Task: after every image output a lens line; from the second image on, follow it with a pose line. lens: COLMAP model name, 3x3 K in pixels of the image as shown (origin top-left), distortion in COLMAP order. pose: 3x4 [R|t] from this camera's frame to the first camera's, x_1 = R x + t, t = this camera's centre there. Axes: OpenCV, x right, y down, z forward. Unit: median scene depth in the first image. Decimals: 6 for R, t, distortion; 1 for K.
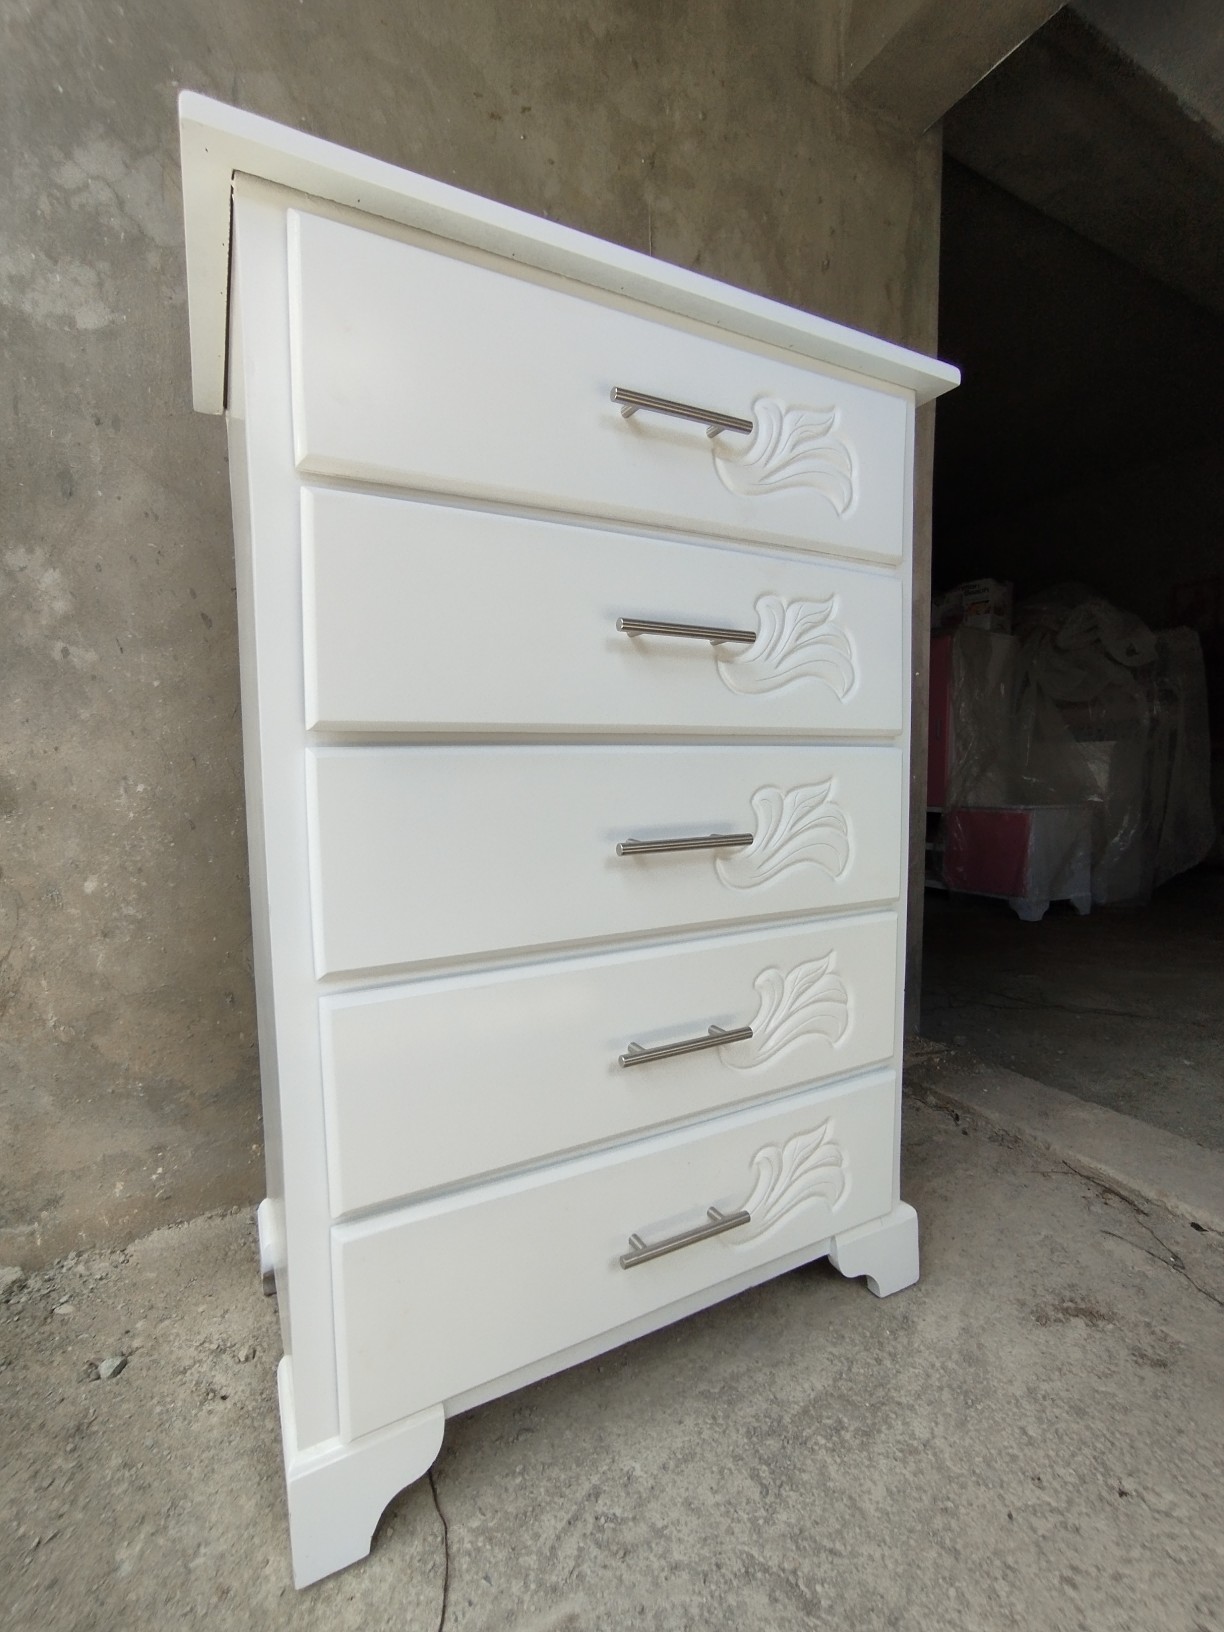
lens RADIAL K [[740.5, 0, 600.0], [0, 740.5, 820.7], [0, 0, 1]] dist [-0.001628, 0.000070]
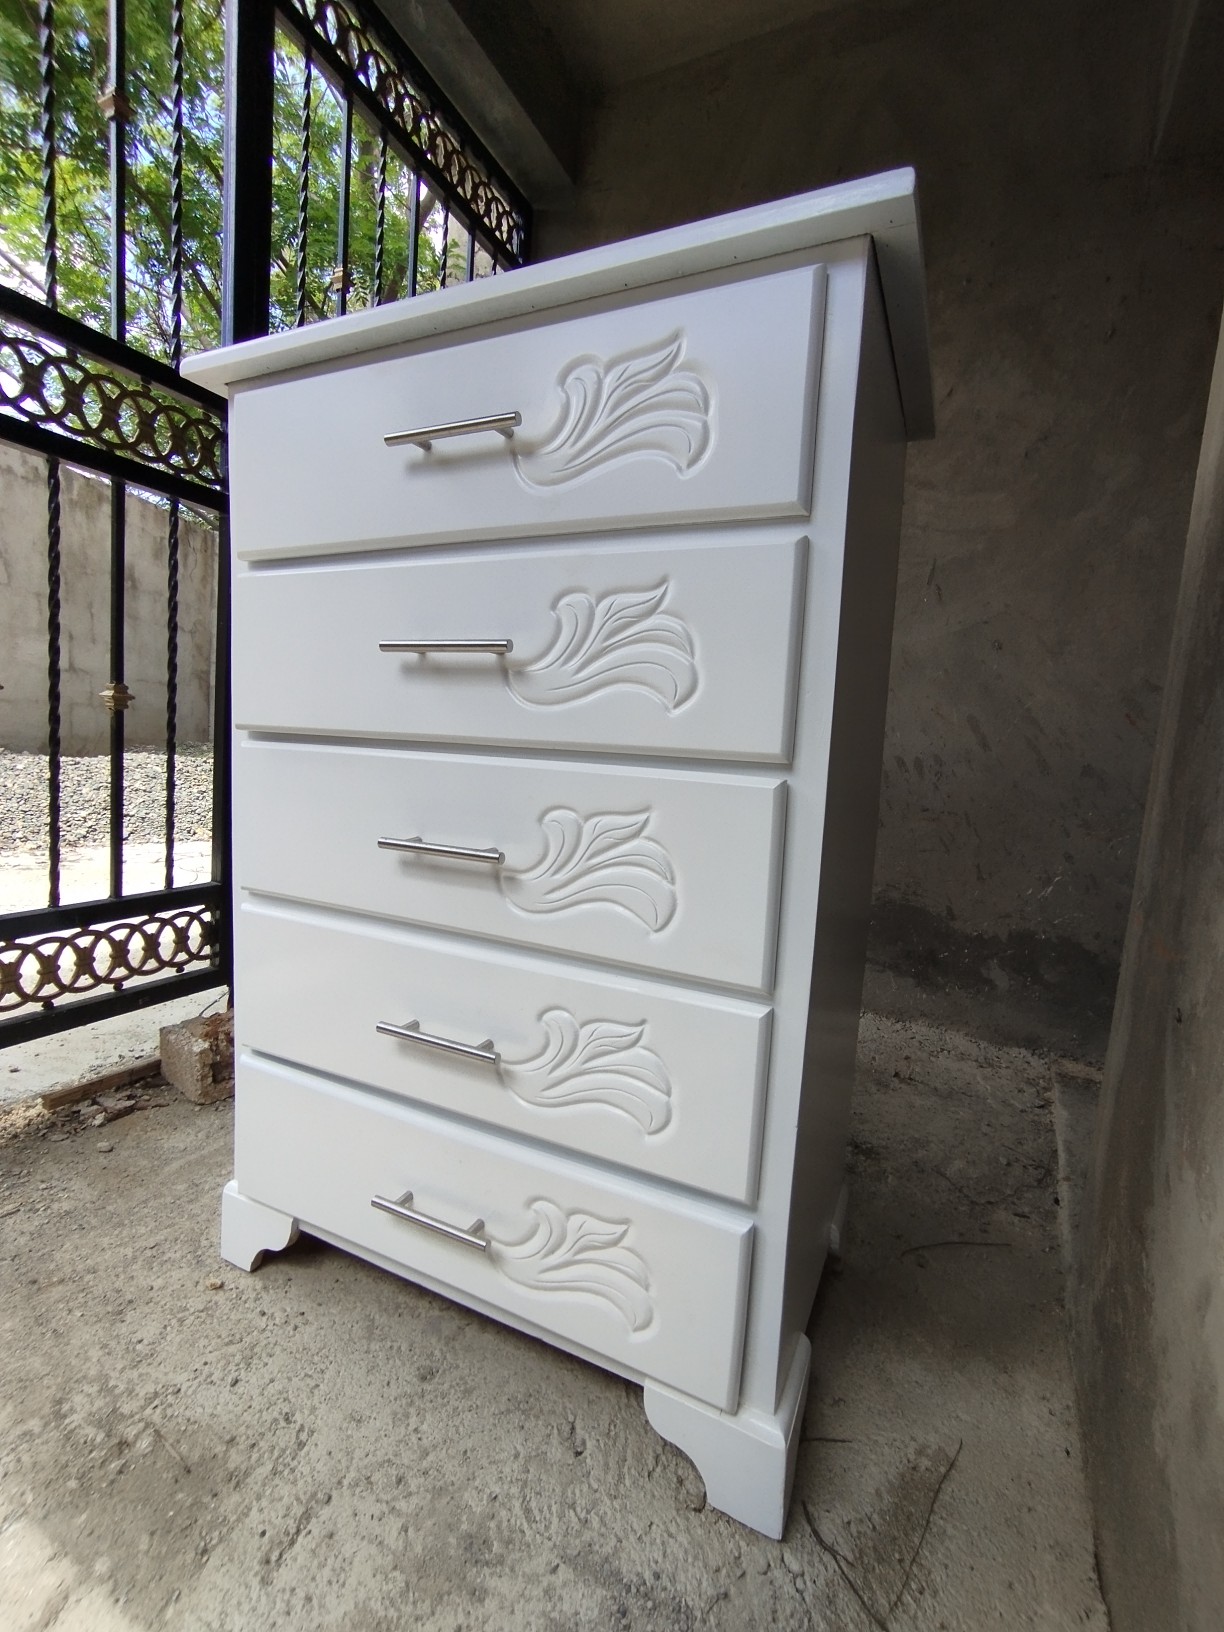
lens RADIAL K [[740.5, 0, 600.0], [0, 740.5, 820.7], [0, 0, 1]] dist [-0.001628, 0.000070]
pose [[0.599310, 0.131470, -0.789648, 0.774954], [-0.120383, 0.990006, 0.073462, -0.081984], [0.791414, 0.051034, 0.609147, 0.396828]]
